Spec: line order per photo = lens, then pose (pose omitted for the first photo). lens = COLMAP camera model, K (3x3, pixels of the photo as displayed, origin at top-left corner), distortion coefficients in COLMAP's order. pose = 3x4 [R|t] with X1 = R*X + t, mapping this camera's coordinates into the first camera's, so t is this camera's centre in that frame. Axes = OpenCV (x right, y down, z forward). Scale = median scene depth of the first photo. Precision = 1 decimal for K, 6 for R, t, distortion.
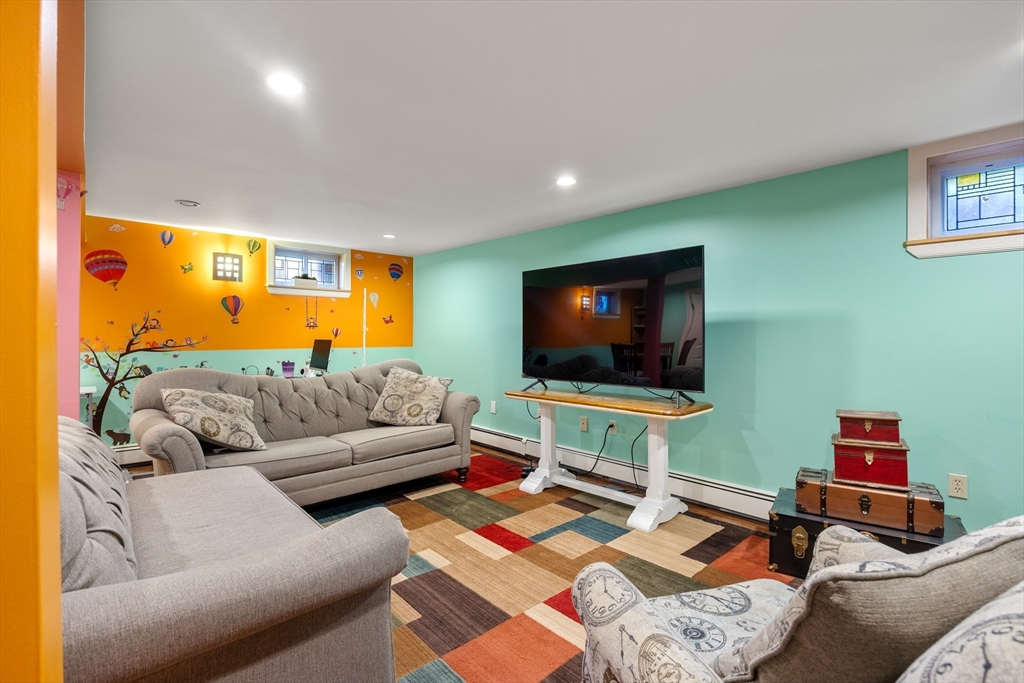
lens RADIAL K [[467.0, 0, 512.4], [0, 467.0, 341.5], [0, 0, 1]] dist [-0.015737, 0.001127]
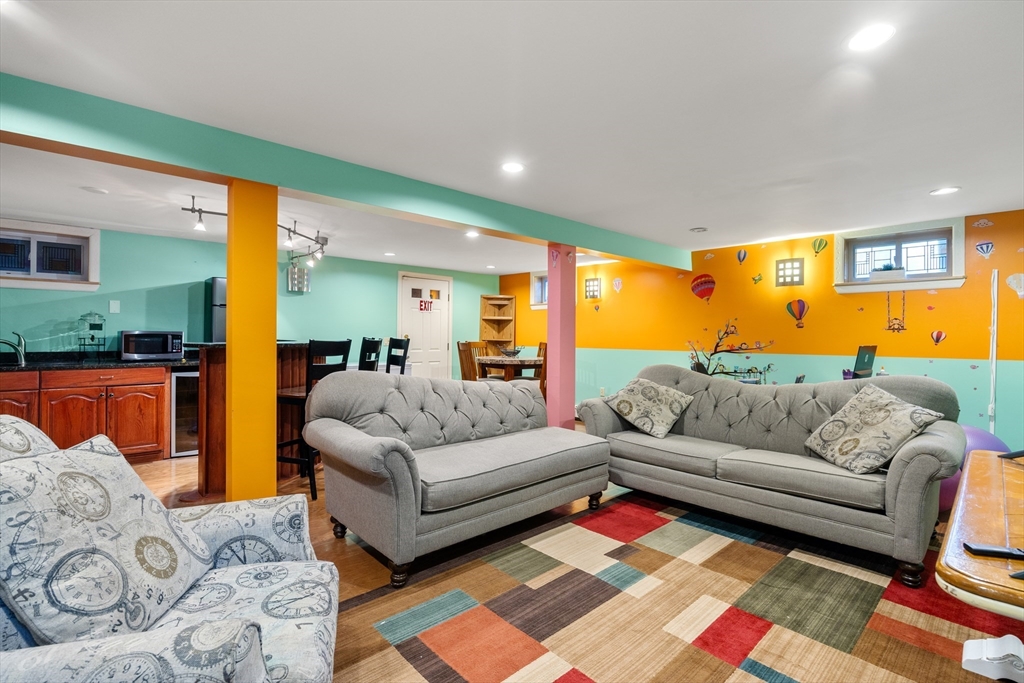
lens RADIAL K [[467.0, 0, 514.7], [0, 467.0, 334.9], [0, 0, 1]] dist [-0.015737, 0.001127]
pose [[0.012088, -0.006283, -0.999907, 0.433450], [-0.020913, 0.999760, -0.006534, -0.005273], [0.999708, 0.020990, 0.011954, 0.434077]]
